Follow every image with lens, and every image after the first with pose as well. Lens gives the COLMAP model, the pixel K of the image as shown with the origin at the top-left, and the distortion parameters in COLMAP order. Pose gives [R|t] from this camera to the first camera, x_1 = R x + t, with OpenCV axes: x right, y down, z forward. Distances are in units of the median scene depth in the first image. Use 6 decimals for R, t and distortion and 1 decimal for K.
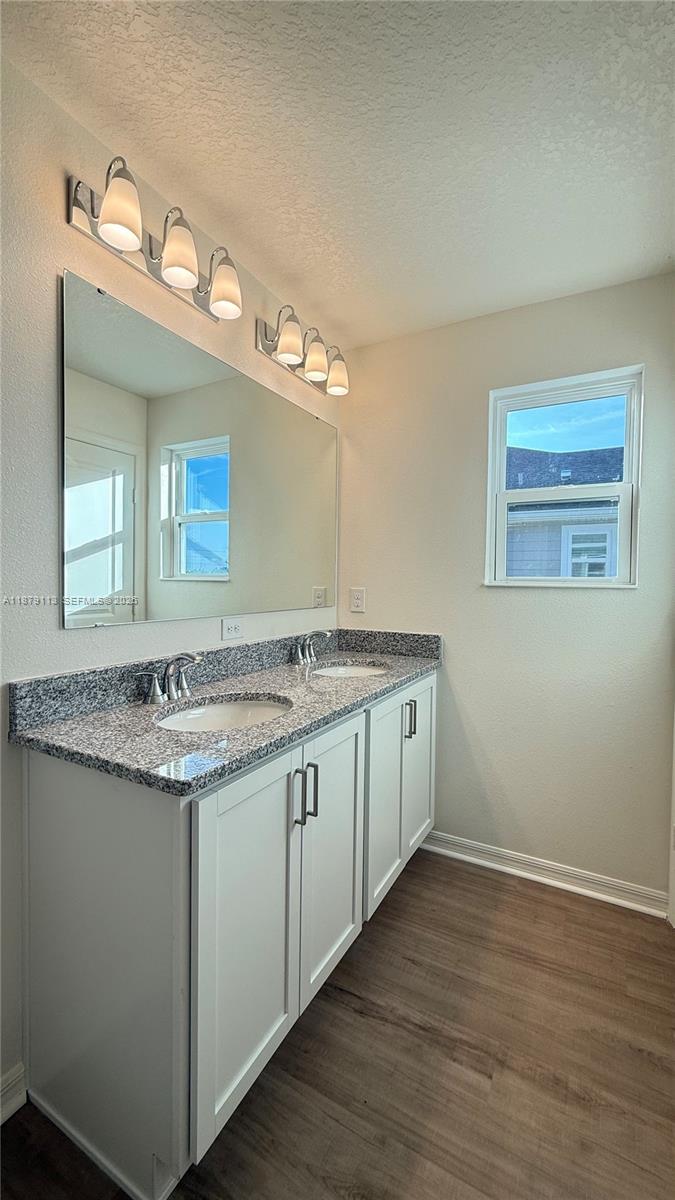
lens RADIAL K [[480.2, 0, 337.0], [0, 480.2, 597.0], [0, 0, 1]] dist [0.002075, 0.000249]
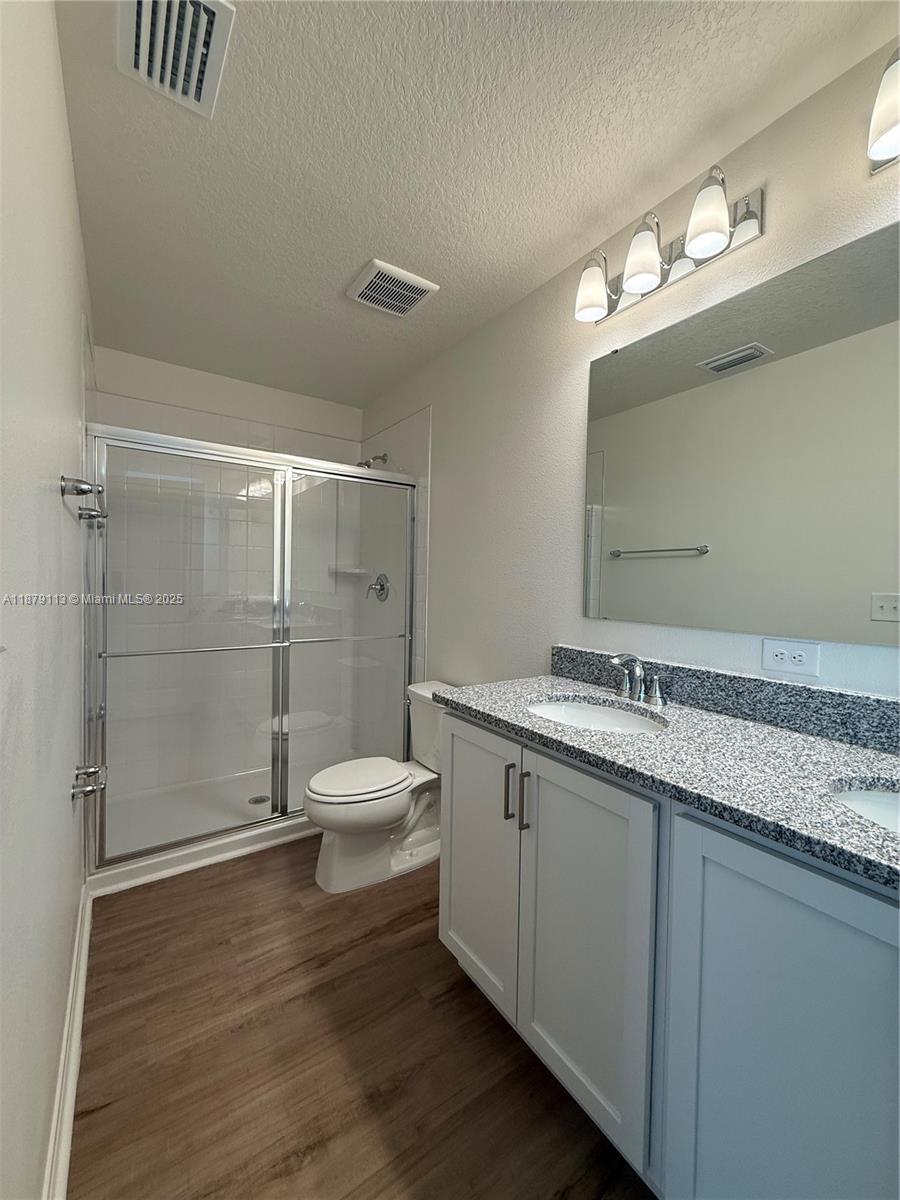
lens RADIAL K [[480.1, 0, 450.0], [0, 480.1, 600.0], [0, 0, 1]] dist [-0.000338, -0.000103]
pose [[-0.455474, 0.013578, -0.890145, 0.861284], [-0.055954, 0.997470, 0.043846, -0.022856], [0.888489, 0.069778, -0.453562, 1.297480]]
